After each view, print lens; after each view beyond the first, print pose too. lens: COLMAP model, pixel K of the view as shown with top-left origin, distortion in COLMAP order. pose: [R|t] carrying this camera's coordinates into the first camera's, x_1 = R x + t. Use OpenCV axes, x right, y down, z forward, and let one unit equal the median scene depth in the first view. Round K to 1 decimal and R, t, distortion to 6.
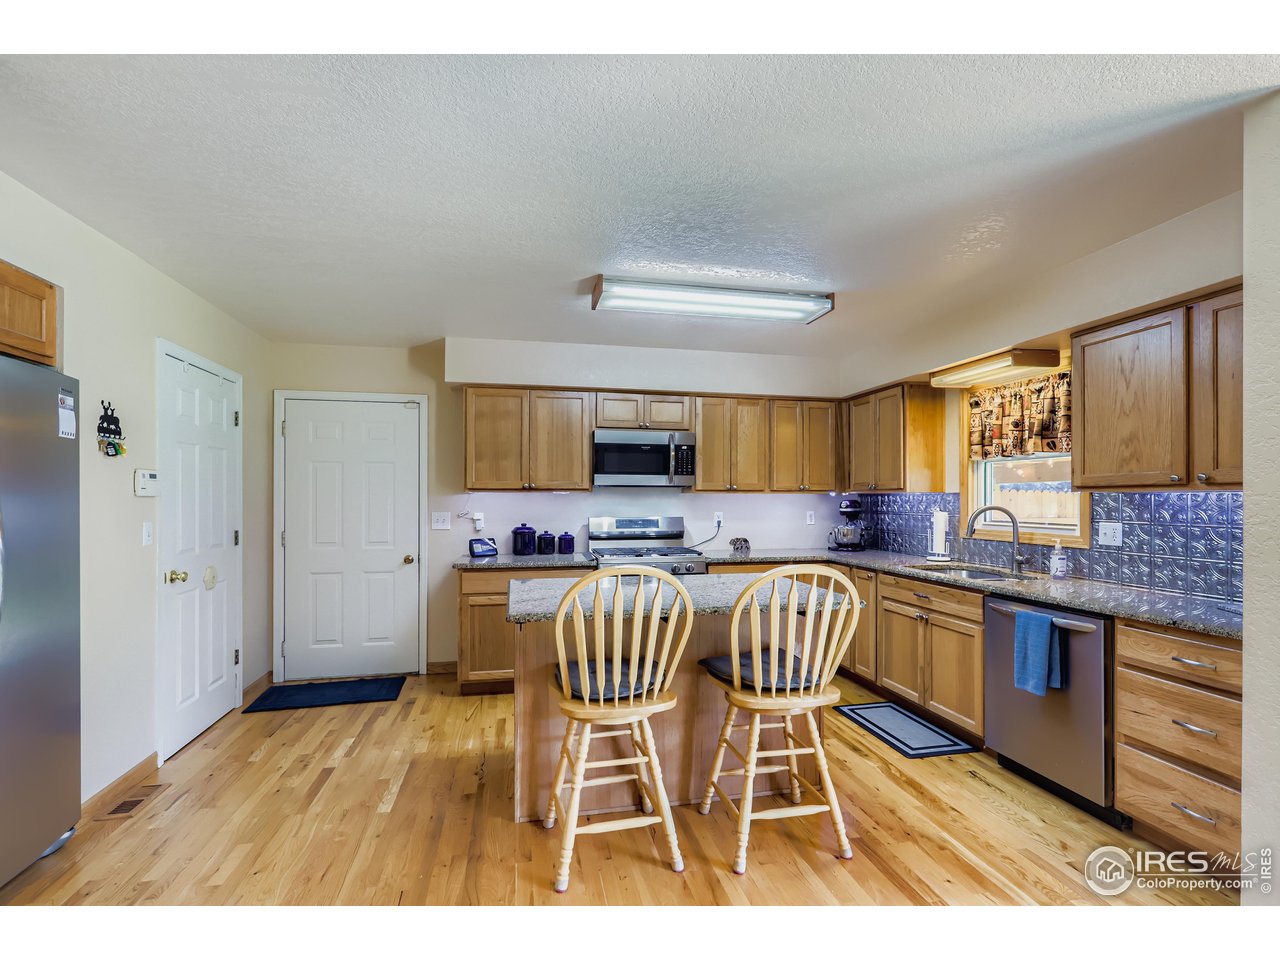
lens RADIAL K [[591.3, 0, 637.9], [0, 591.3, 493.8], [0, 0, 1]] dist [0.001551, 0.000602]
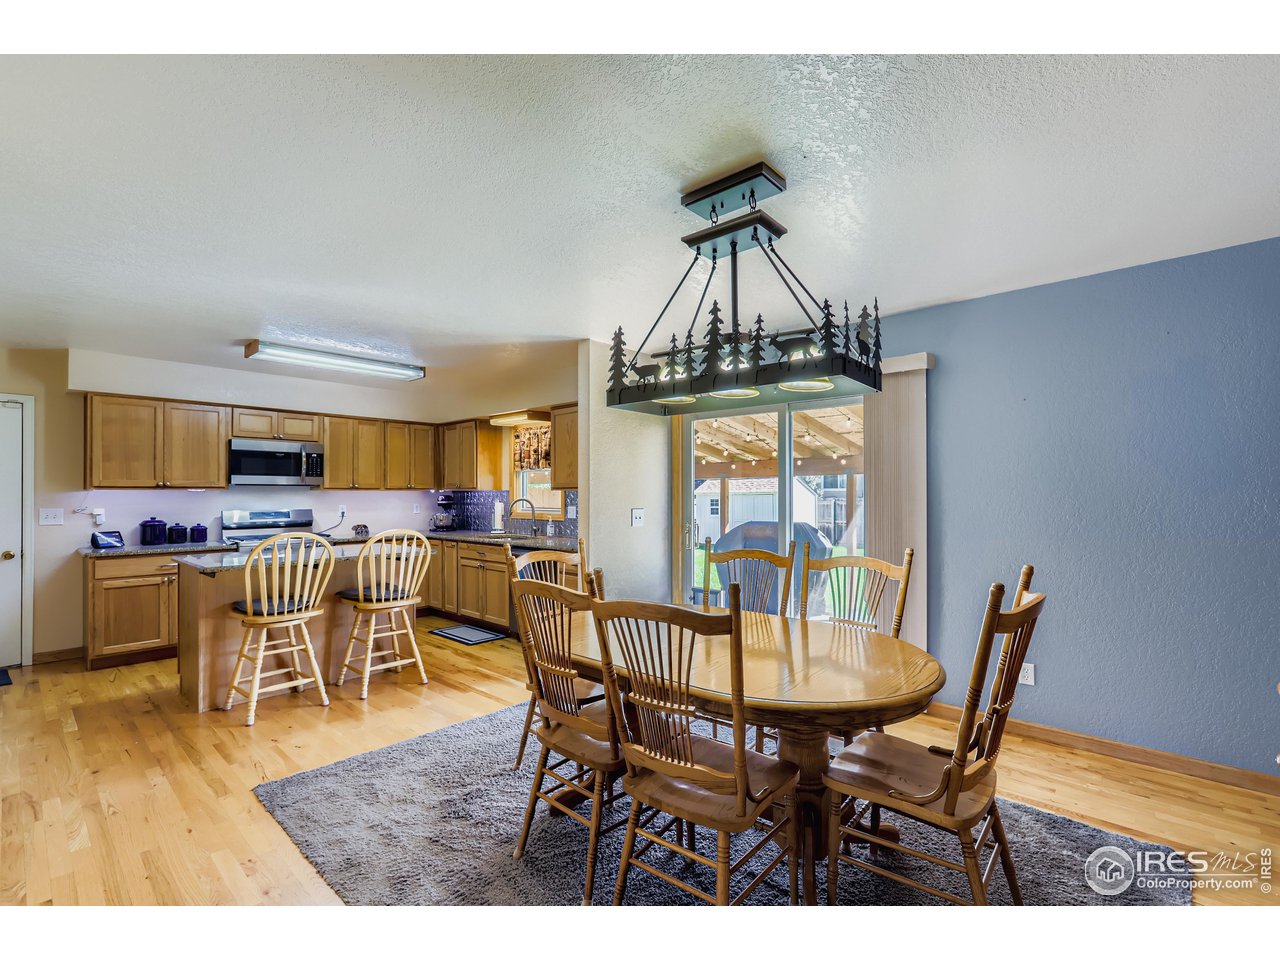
lens RADIAL K [[591.3, 0, 637.9], [0, 591.3, 493.8], [0, 0, 1]] dist [0.001551, 0.000602]
pose [[0.816525, -0.002290, 0.577305, -0.094197], [-0.001799, 0.999977, 0.006510, -0.003627], [-0.577307, -0.006354, 0.816503, -0.485946]]
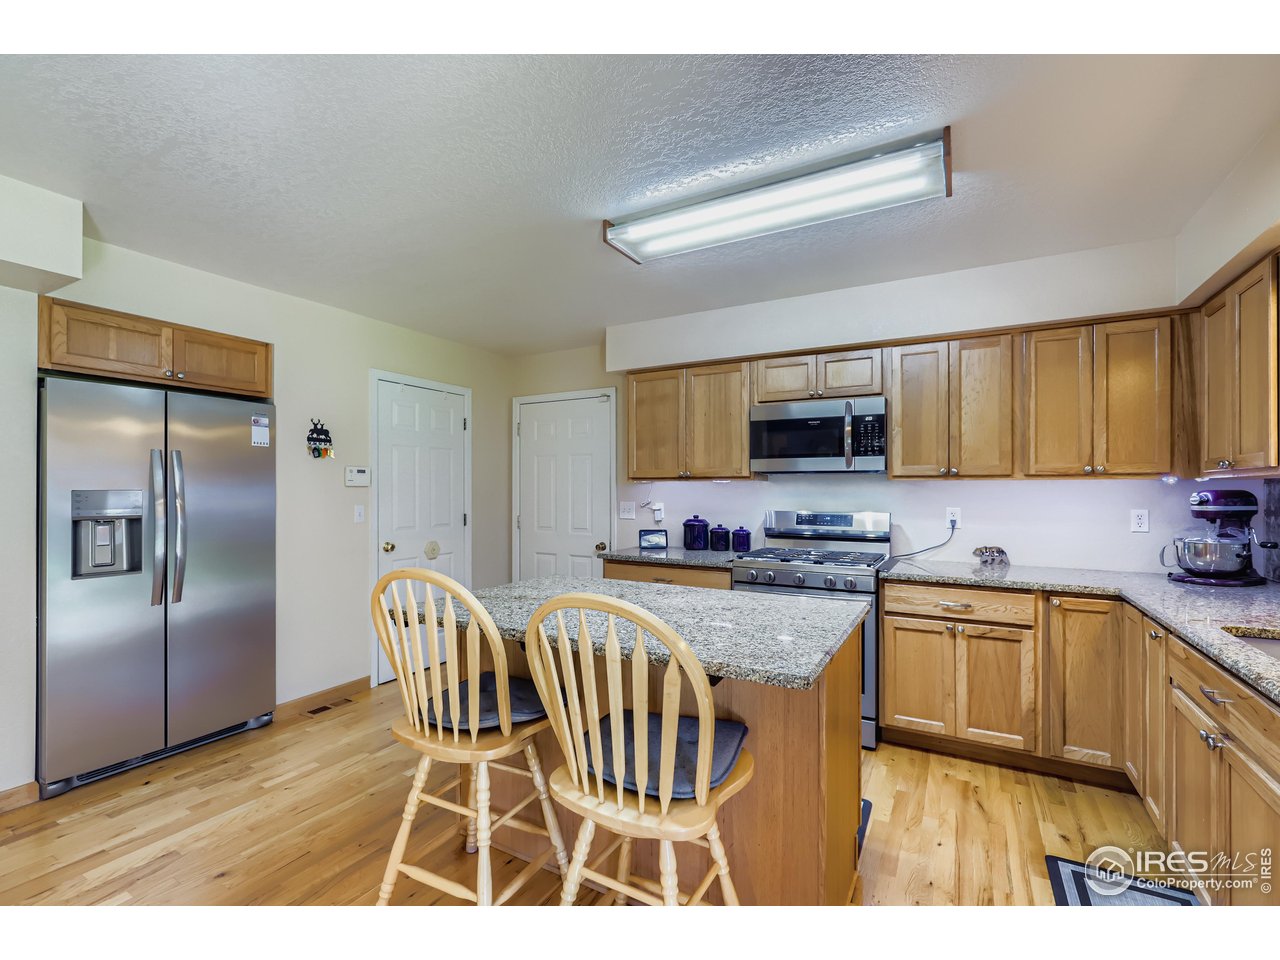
lens RADIAL K [[576.0, 0, 638.9], [0, 576.0, 483.9], [0, 0, 1]] dist [-0.011839, 0.000310]
pose [[0.751007, -0.005287, -0.660273, 0.346215], [0.005266, 0.999984, -0.002018, 0.003126], [0.660274, -0.001962, 0.751023, 0.286871]]
